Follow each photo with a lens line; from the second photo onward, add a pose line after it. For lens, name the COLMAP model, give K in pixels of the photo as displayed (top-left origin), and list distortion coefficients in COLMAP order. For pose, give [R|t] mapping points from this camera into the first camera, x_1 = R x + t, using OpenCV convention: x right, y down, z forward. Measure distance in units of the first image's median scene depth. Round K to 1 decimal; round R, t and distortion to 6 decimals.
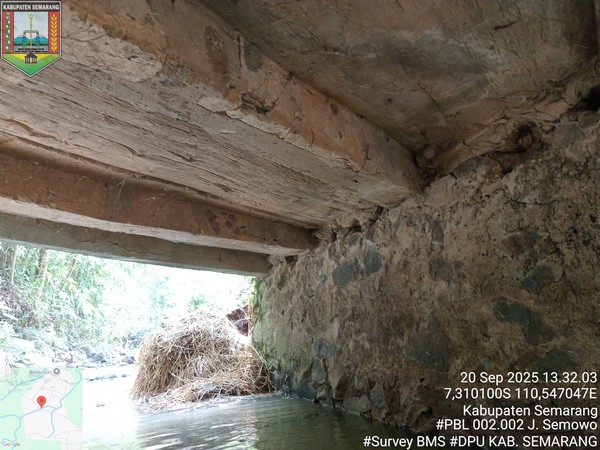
lens RADIAL K [[455.1, 0, 300.7], [0, 455.1, 220.5], [0, 0, 1]] dist [0.037845, -0.078928]
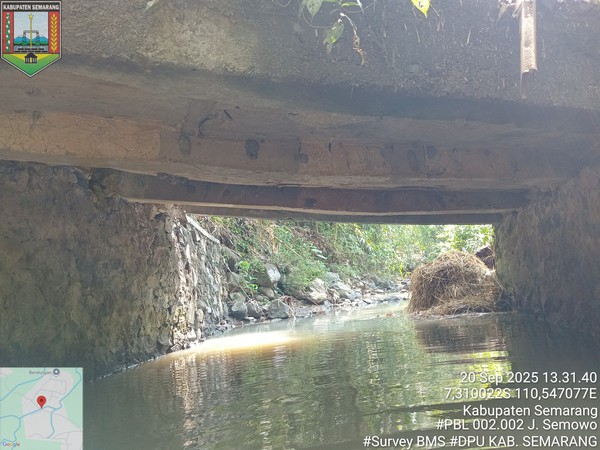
lens RADIAL K [[455.1, 0, 298.3], [0, 455.1, 224.5], [0, 0, 1]] dist [0.037845, -0.078928]
pose [[0.832880, -0.064127, -0.549726, 0.229137], [0.148515, 0.982731, 0.110376, -0.146019], [0.533155, -0.173572, 0.828021, -0.512720]]
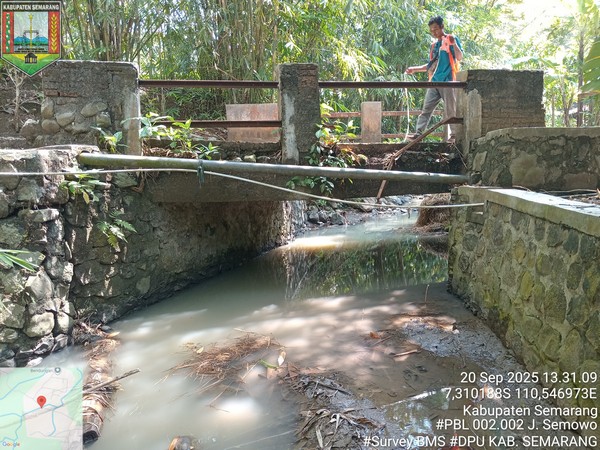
lens RADIAL K [[455.1, 0, 300.6], [0, 455.1, 224.4], [0, 0, 1]] dist [0.037845, -0.078928]
pose [[0.724981, 0.126446, -0.677063, 1.220649], [0.156536, 0.927033, 0.340744, -0.793555], [0.670745, -0.353017, 0.652288, -1.443713]]
